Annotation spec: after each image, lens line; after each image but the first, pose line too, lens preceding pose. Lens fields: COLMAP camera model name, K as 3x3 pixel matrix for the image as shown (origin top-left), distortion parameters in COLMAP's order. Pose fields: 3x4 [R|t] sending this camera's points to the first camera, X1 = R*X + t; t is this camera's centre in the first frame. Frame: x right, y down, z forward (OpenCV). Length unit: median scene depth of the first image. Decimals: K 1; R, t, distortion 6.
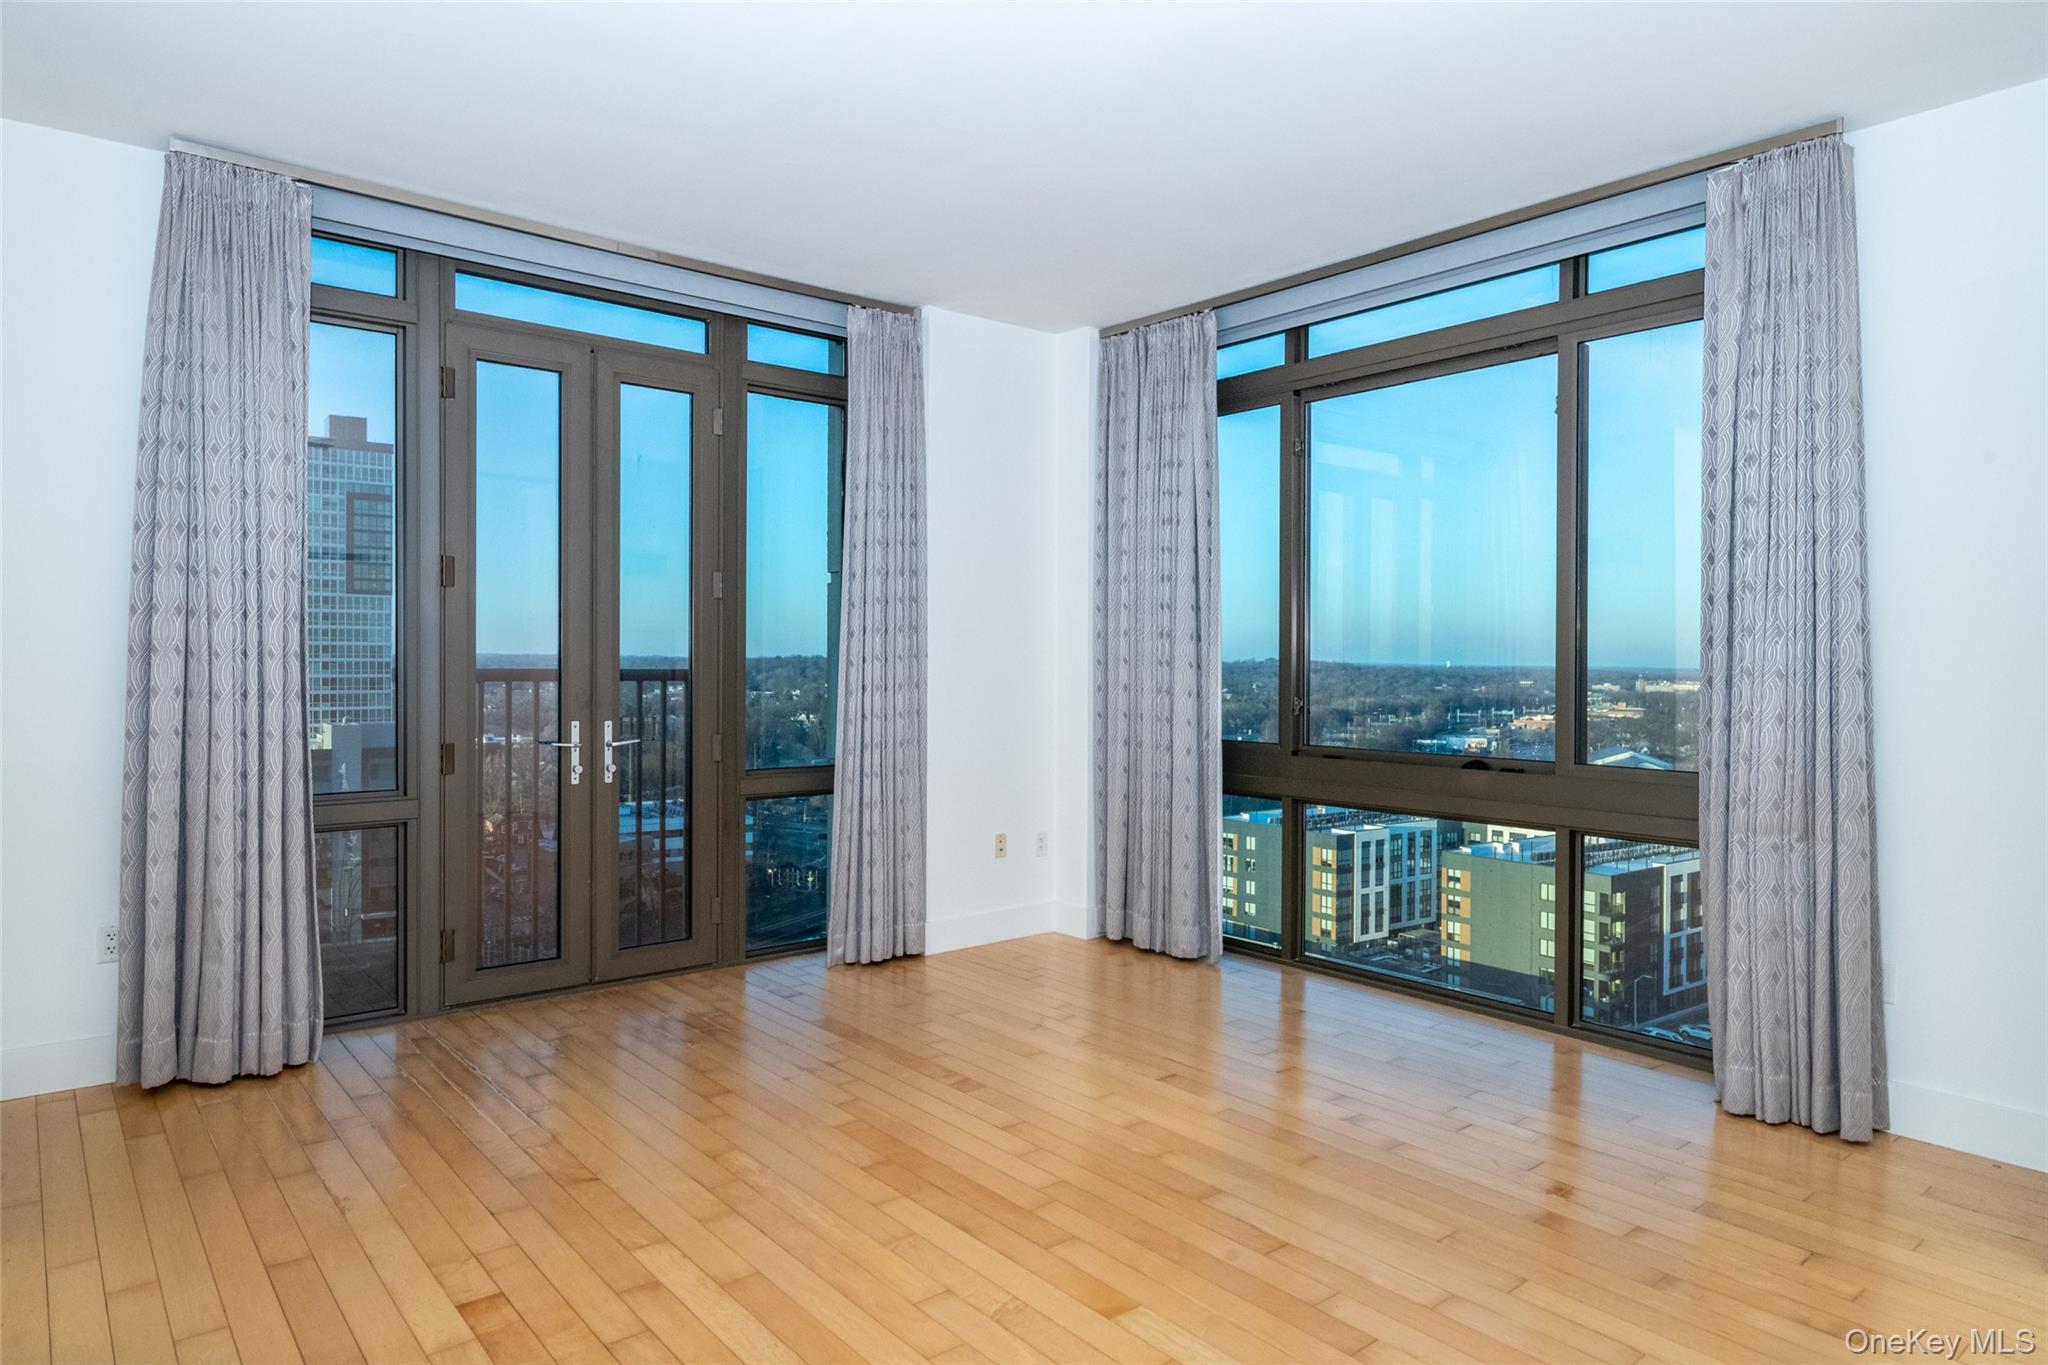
lens RADIAL K [[1181.9, 0, 1020.7], [0, 1181.9, 672.3], [0, 0, 1]] dist [0.004157, 0.001535]
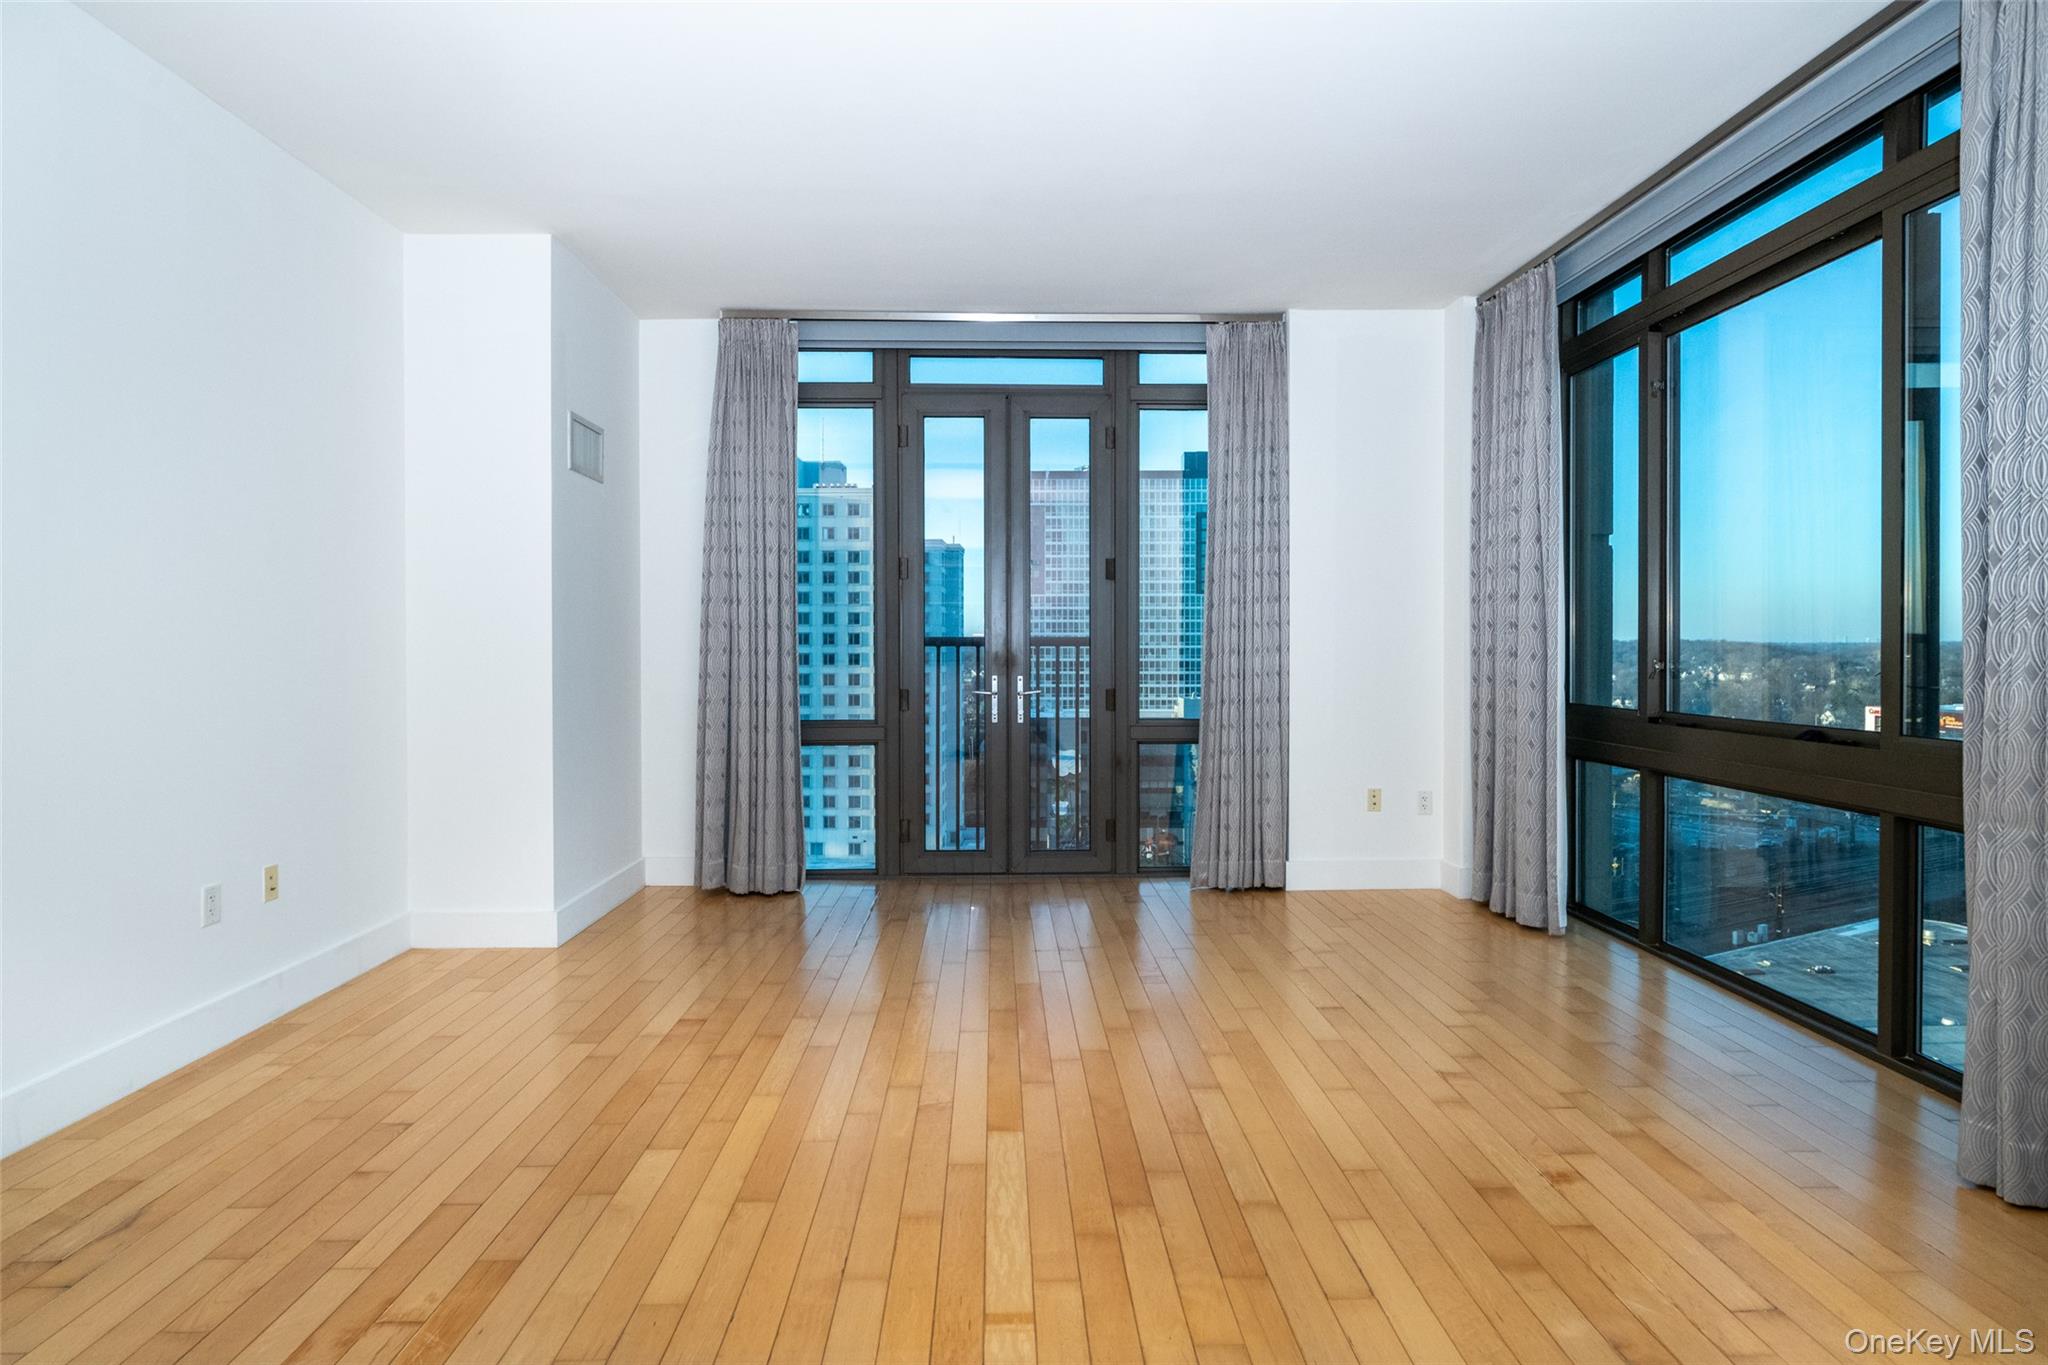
lens RADIAL K [[1055.8, 0, 1016.2], [0, 1055.8, 653.7], [0, 0, 1]] dist [-0.000149, -0.001183]
pose [[0.806743, -0.002448, -0.590898, 0.318079], [0.002843, 0.999996, -0.000262, 0.015502], [0.590896, -0.001468, 0.806746, 0.045593]]
